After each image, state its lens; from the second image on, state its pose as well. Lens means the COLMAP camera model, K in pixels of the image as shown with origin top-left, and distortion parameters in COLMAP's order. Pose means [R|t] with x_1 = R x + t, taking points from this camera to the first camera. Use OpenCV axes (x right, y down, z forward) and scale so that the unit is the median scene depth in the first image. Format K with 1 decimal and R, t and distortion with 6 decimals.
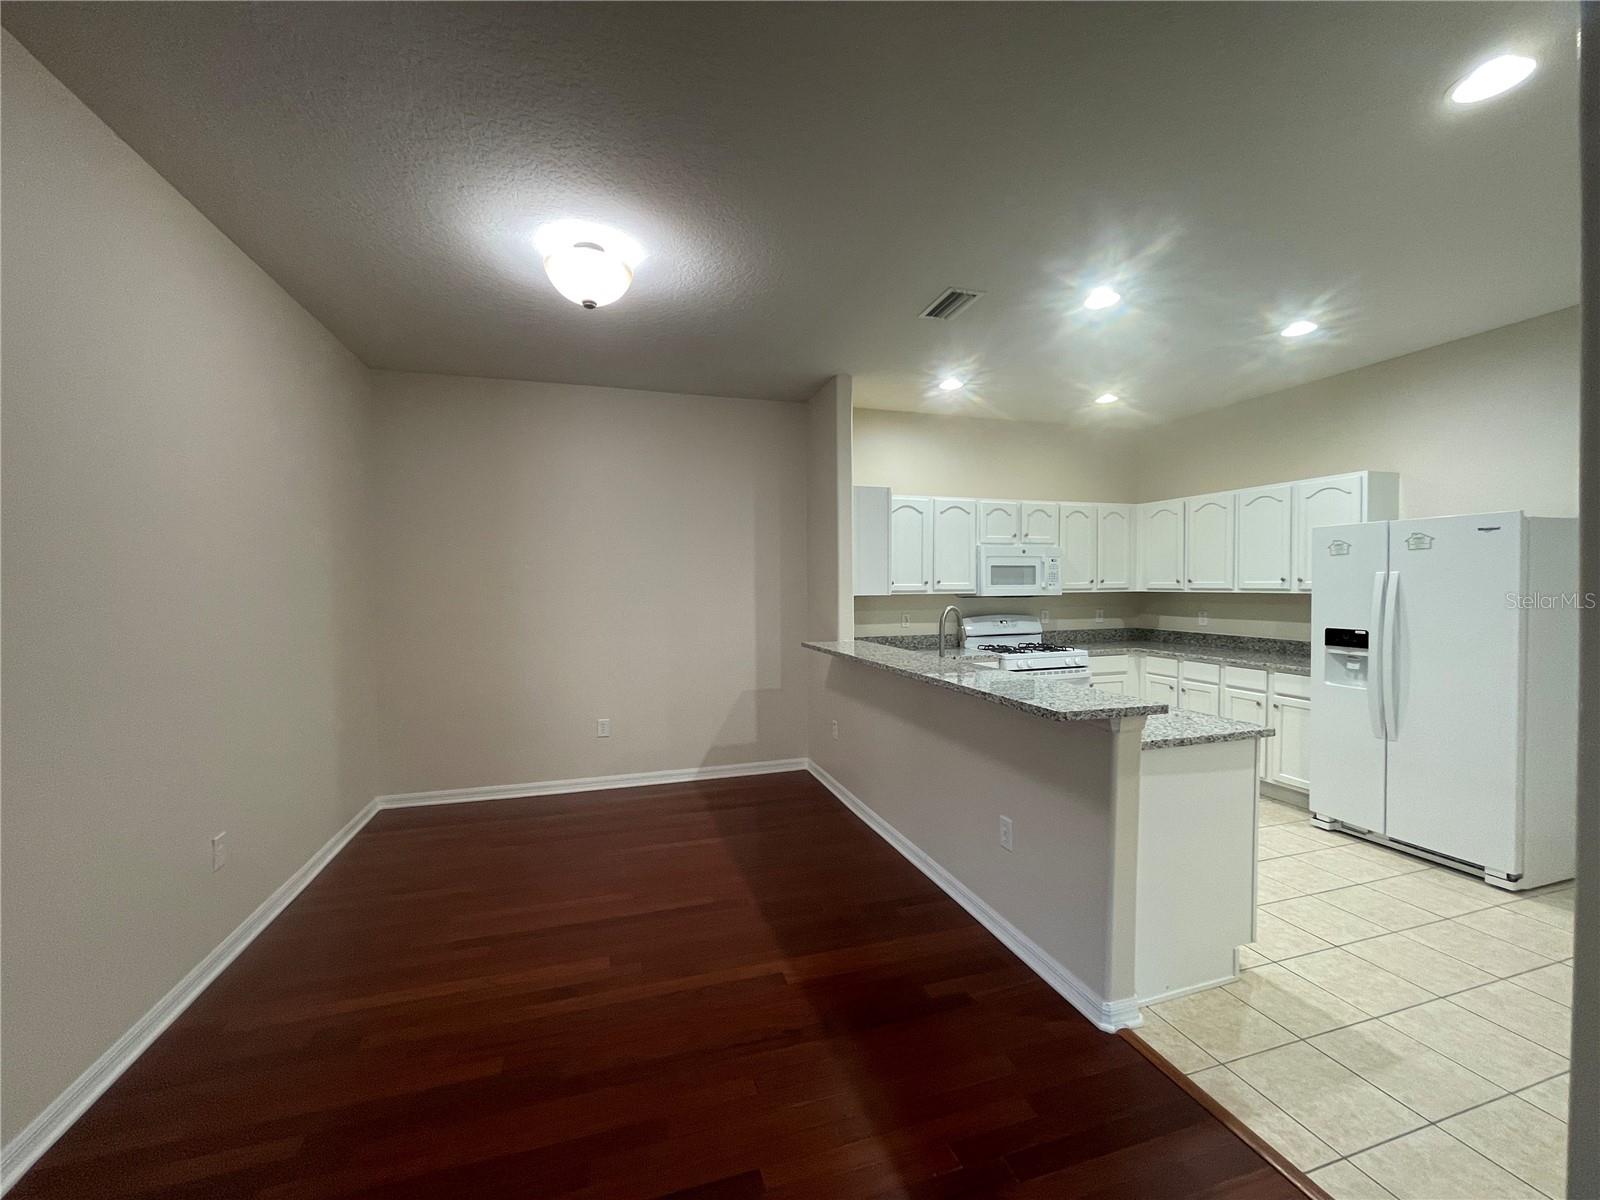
lens RADIAL K [[645.4, 0, 800.0], [0, 645.4, 600.0], [0, 0, 1]] dist [-0.002776, -0.000138]
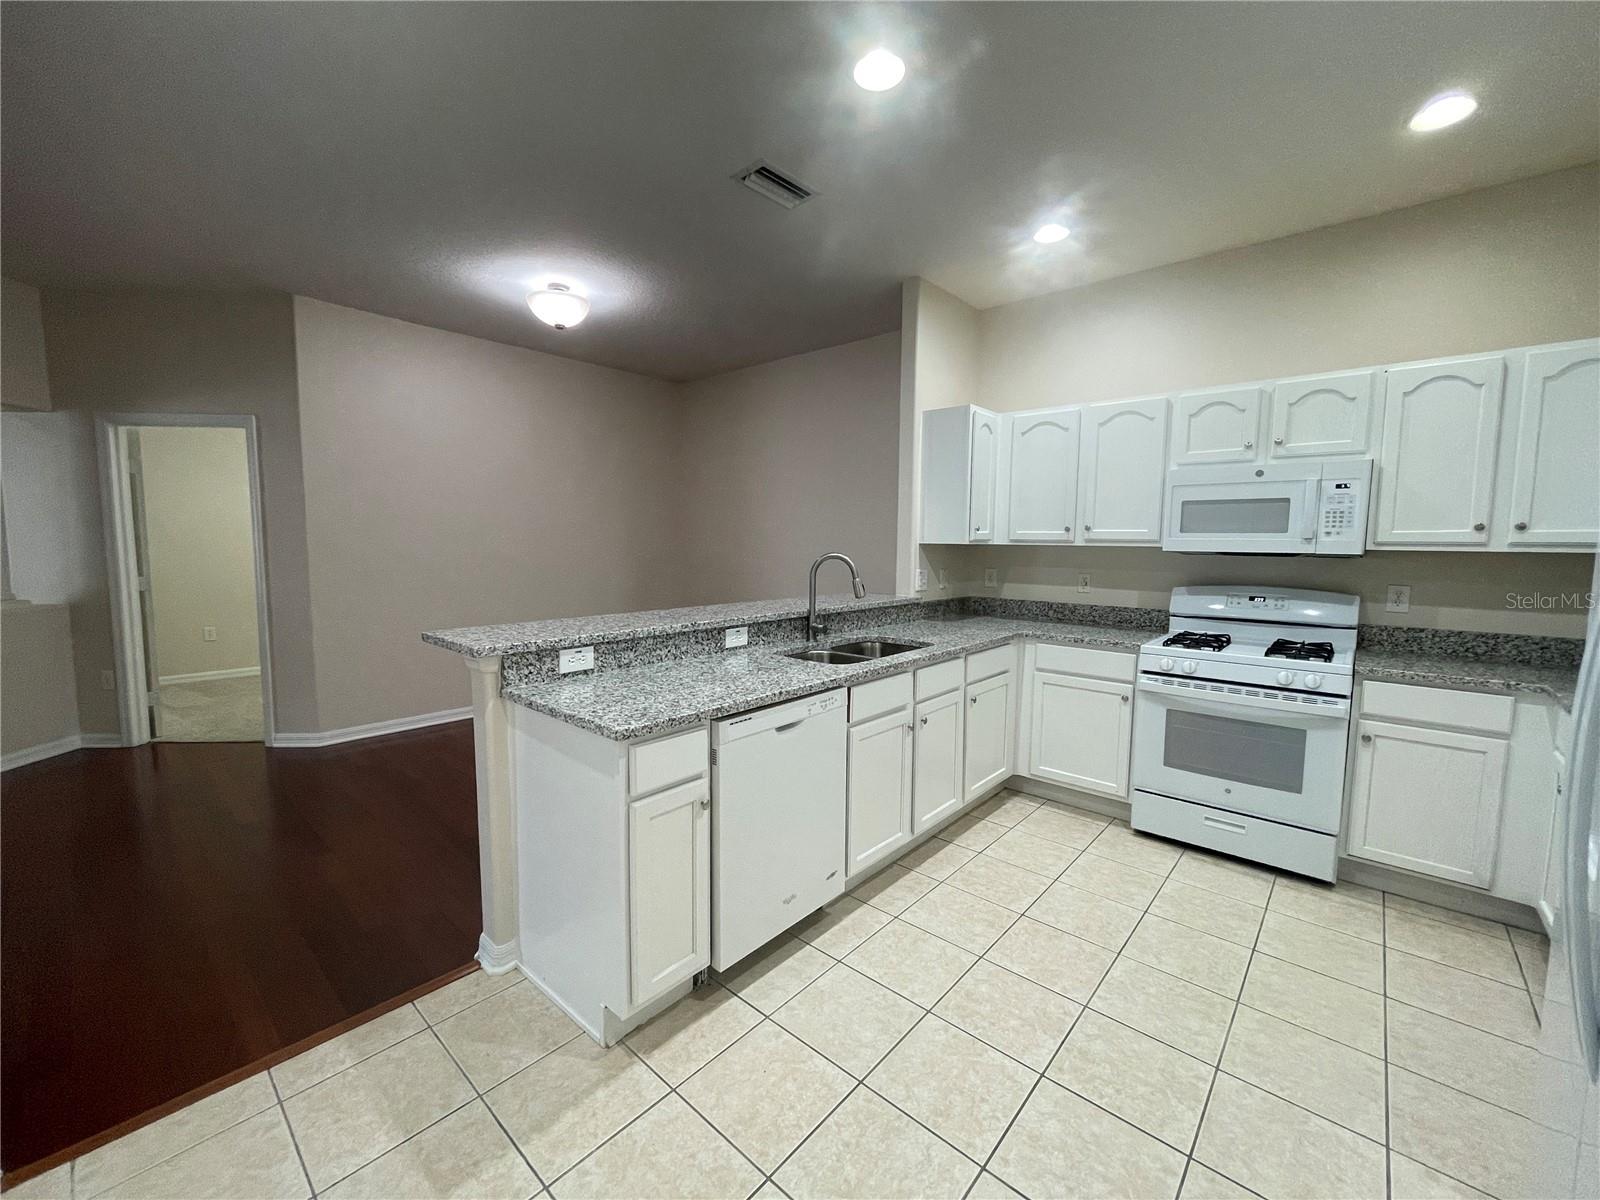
lens RADIAL K [[647.9, 0, 800.0], [0, 647.9, 600.0], [0, 0, 1]] dist [0.000154, 0.000002]
pose [[0.514011, 0.090827, -0.852961, 0.694840], [-0.035060, 0.995772, 0.084907, 0.000345], [0.857067, -0.013738, 0.515022, 0.406220]]
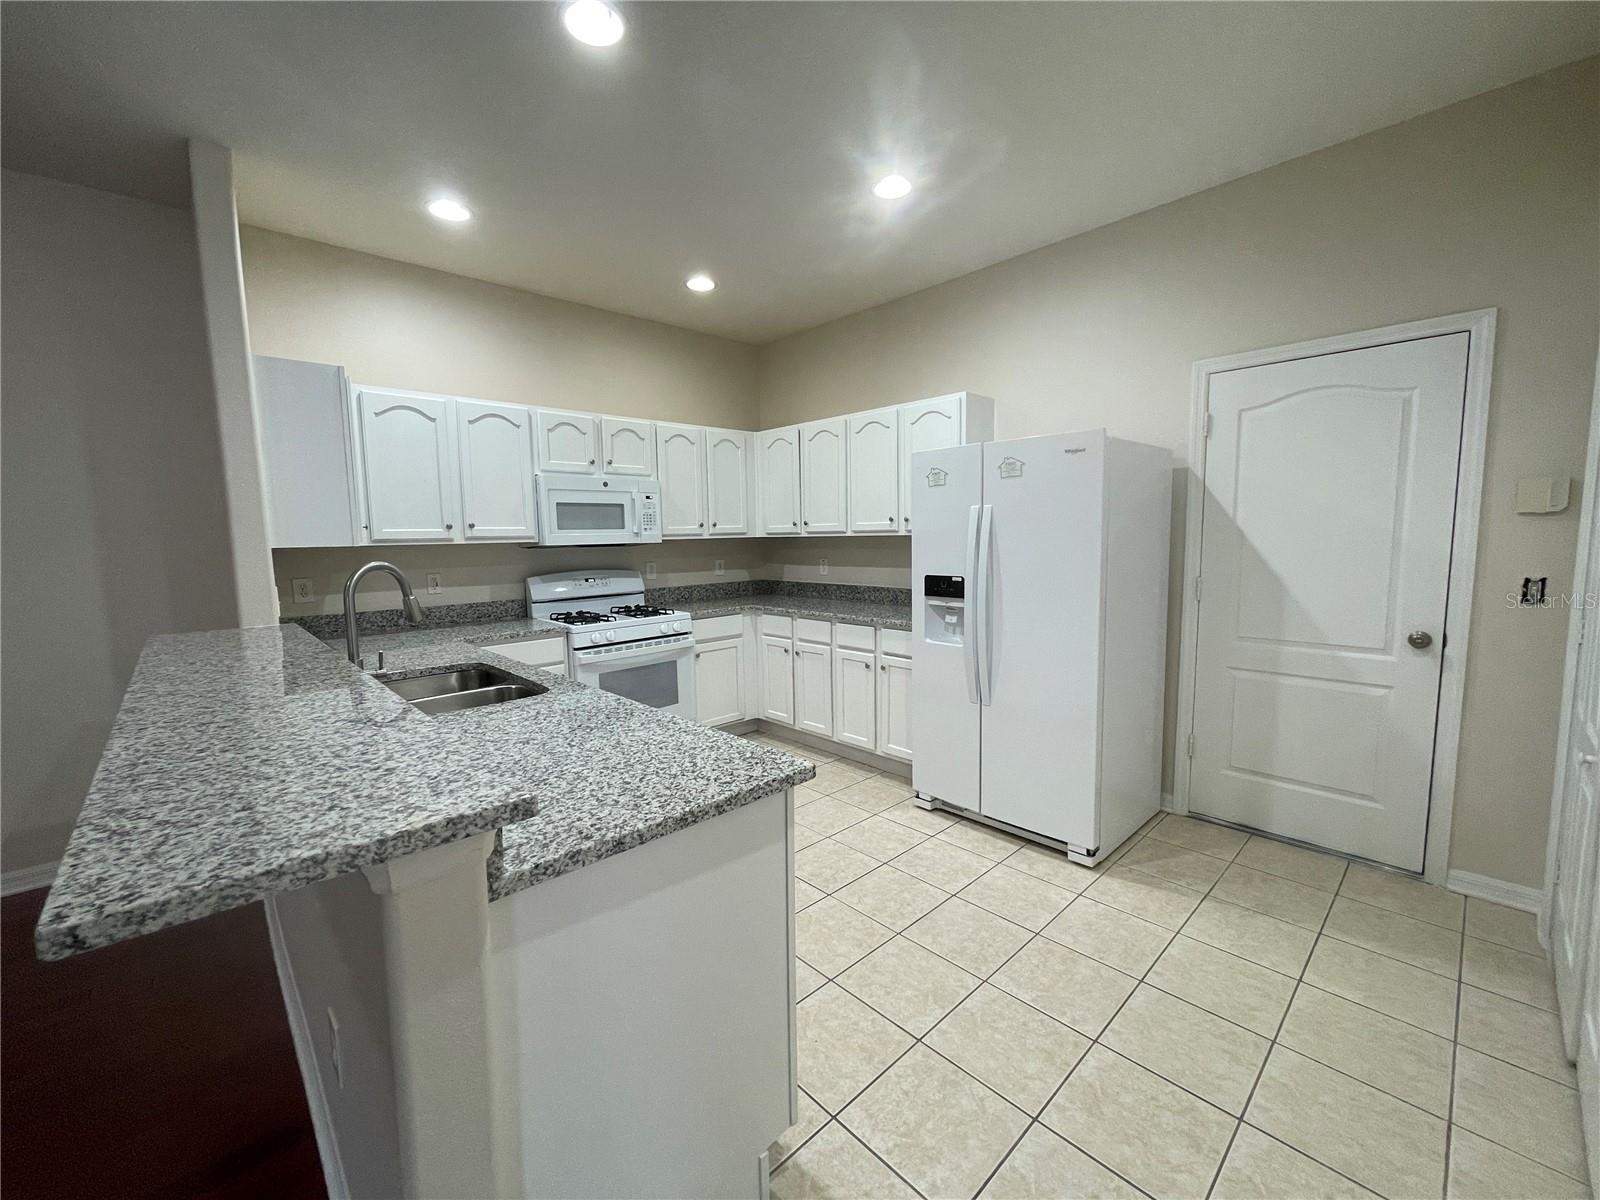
lens RADIAL K [[645.4, 0, 800.0], [0, 645.4, 600.0], [0, 0, 1]] dist [-0.002776, -0.000138]
pose [[0.900052, -0.054605, 0.432348, 0.242796], [0.023407, 0.996744, 0.077159, 0.005929], [-0.435153, -0.059327, 0.898400, 0.251654]]
